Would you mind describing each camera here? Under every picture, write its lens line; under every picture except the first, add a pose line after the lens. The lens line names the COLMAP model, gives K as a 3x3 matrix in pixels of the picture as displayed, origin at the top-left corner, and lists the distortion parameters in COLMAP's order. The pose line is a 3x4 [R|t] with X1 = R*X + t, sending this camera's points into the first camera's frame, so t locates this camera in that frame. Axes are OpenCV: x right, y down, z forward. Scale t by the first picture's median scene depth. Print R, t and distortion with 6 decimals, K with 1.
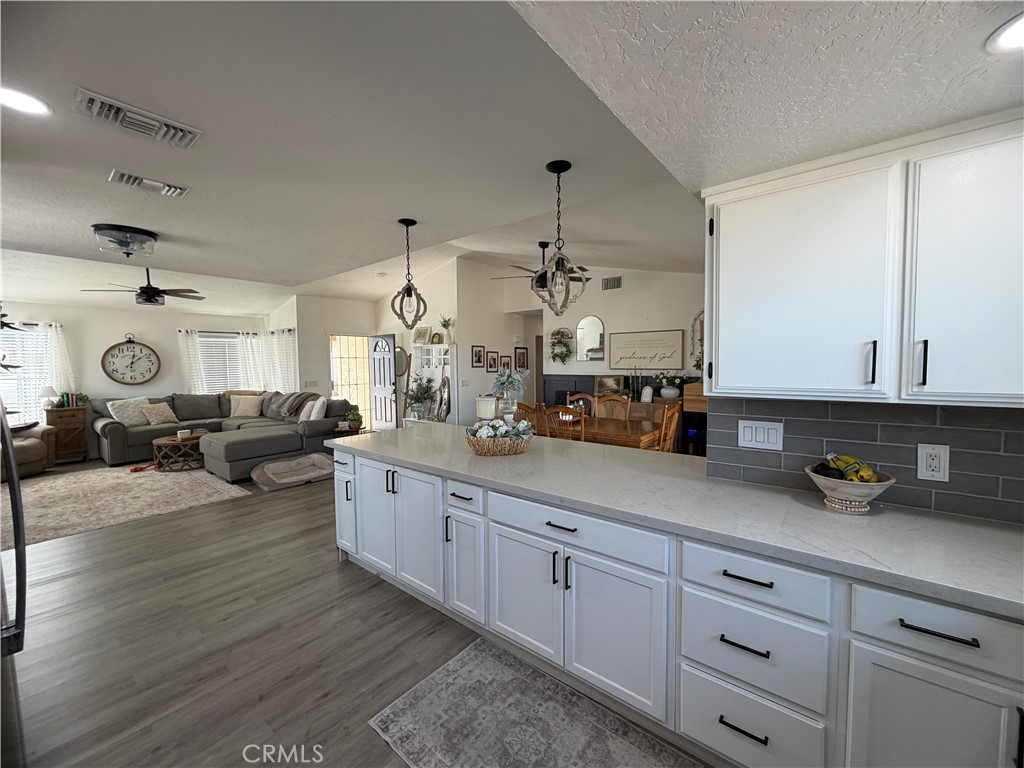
lens RADIAL K [[406.9, 0, 505.5], [0, 406.9, 383.4], [0, 0, 1]] dist [0.000711, -0.000220]
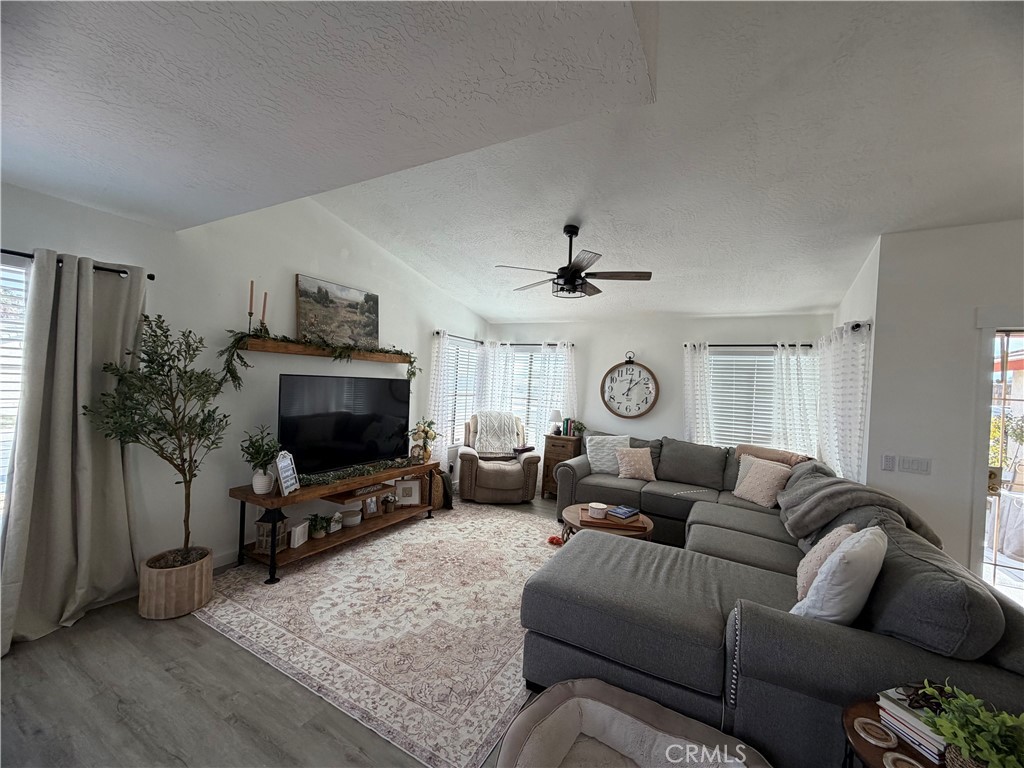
lens RADIAL K [[406.9, 0, 512.8], [0, 406.9, 383.3], [0, 0, 1]] dist [0.000711, -0.000220]
pose [[0.189792, 0.020593, -0.981608, -0.190232], [-0.108153, 0.994134, -0.000056, -0.035487], [0.975849, 0.106175, 0.190906, 0.592211]]
